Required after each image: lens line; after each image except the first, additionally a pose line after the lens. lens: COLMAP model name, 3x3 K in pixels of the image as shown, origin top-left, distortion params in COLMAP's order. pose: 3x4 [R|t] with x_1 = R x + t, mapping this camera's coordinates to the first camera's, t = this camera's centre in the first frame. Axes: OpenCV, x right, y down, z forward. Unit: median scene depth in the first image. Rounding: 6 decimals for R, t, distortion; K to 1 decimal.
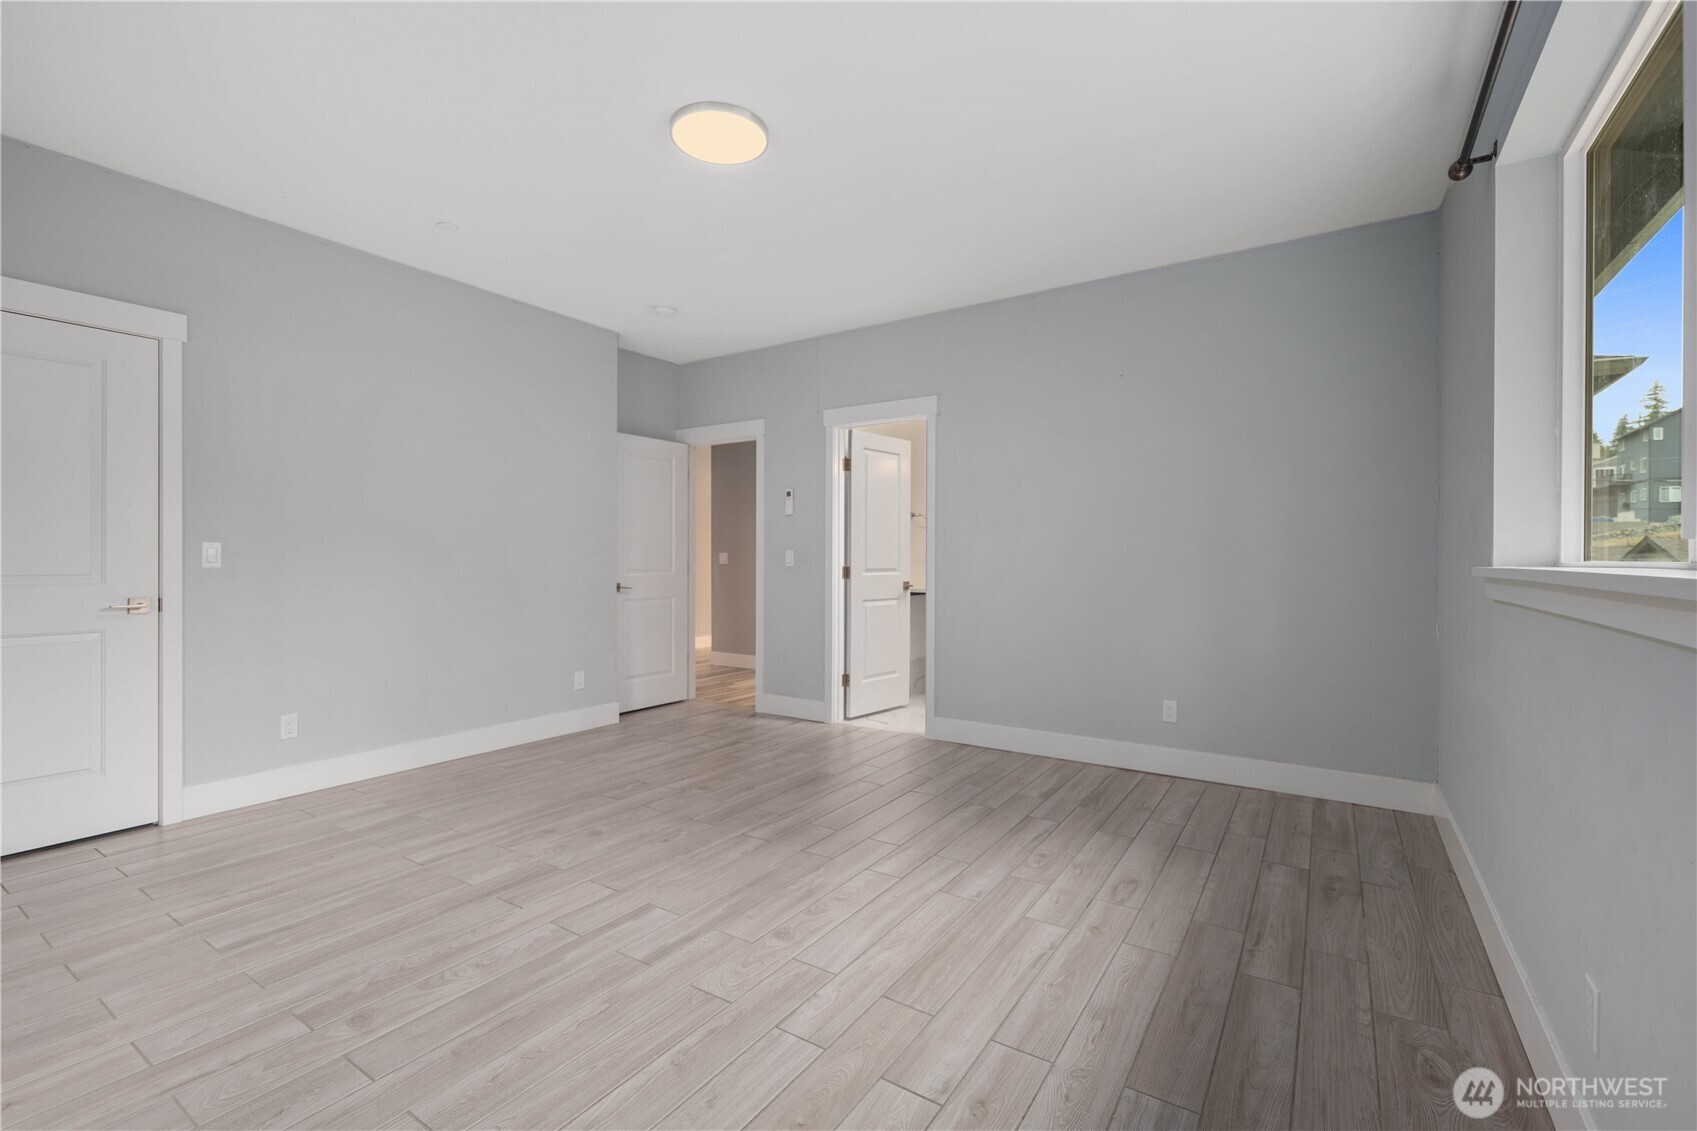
lens RADIAL K [[746.3, 0, 849.3], [0, 746.3, 559.0], [0, 0, 1]] dist [0.012234, -0.004746]
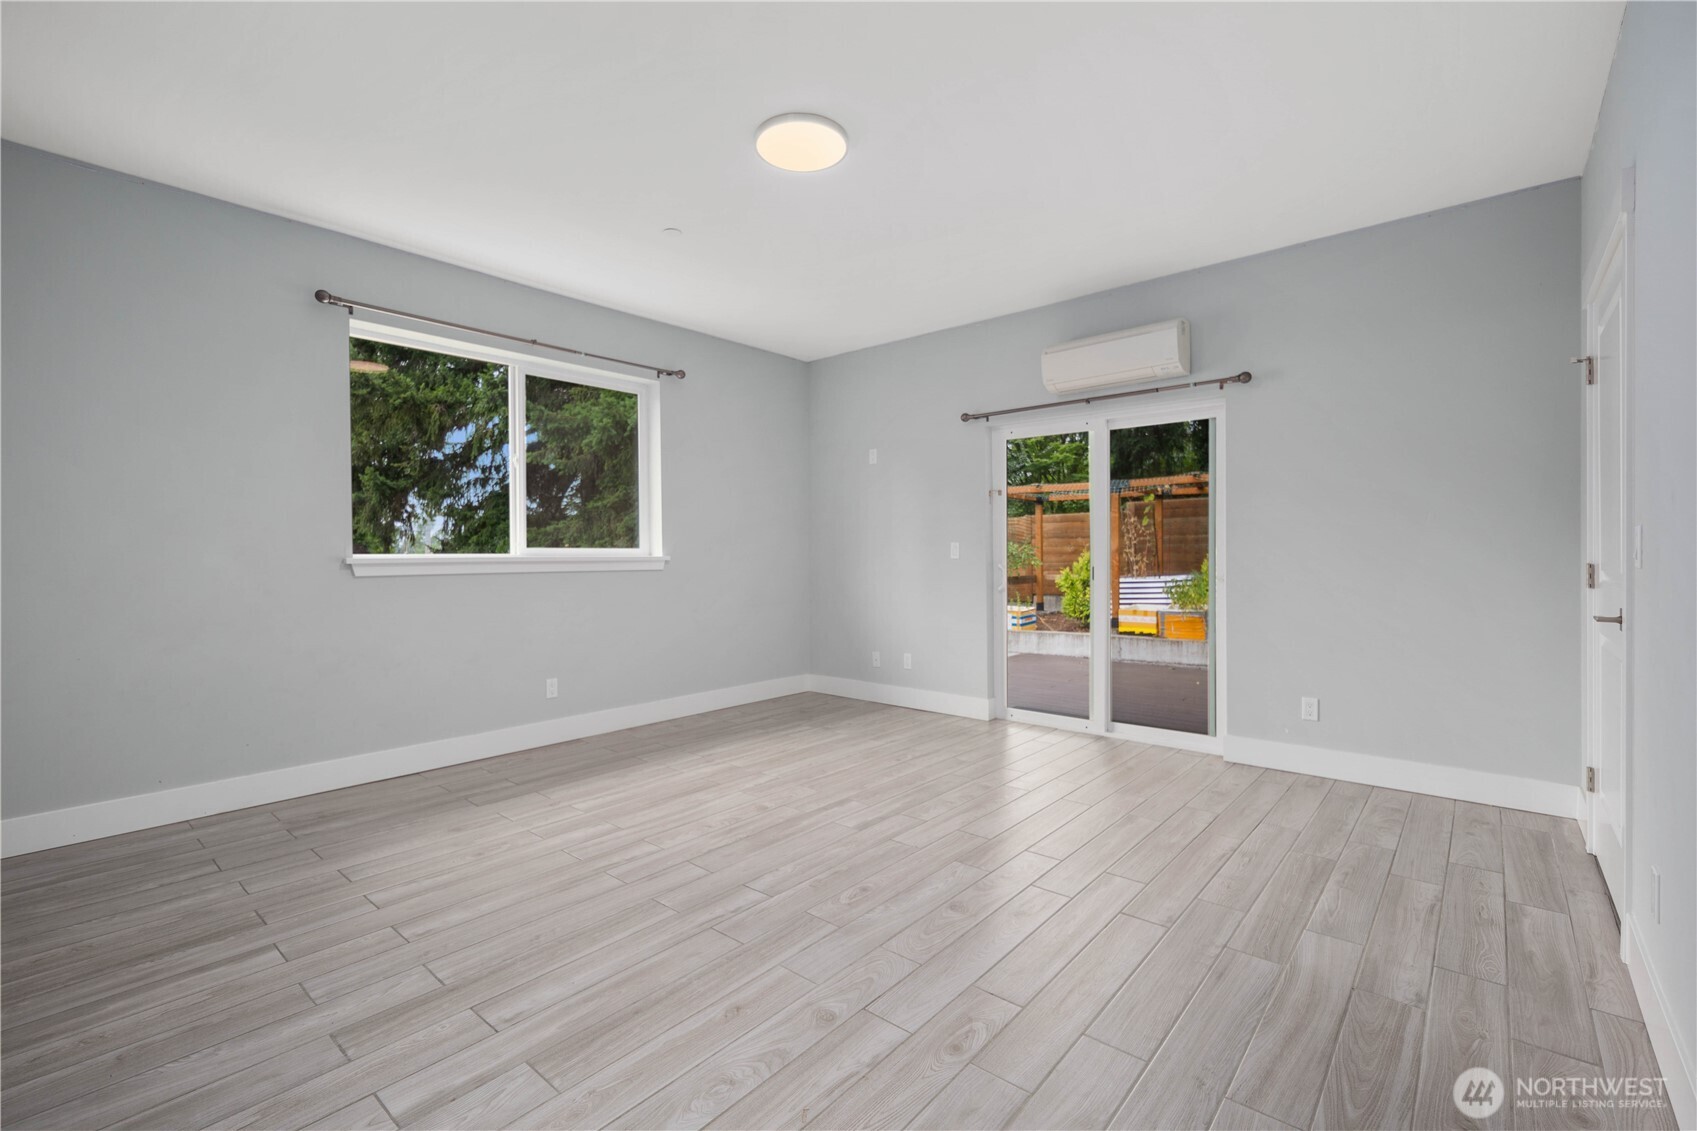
lens RADIAL K [[746.3, 0, 849.3], [0, 746.3, 559.0], [0, 0, 1]] dist [0.012234, -0.004746]
pose [[-0.991521, -0.000509, 0.129945, -0.381820], [0.000402, 0.999976, 0.006986, 0.000498], [-0.129945, 0.006979, -0.991497, 2.067147]]
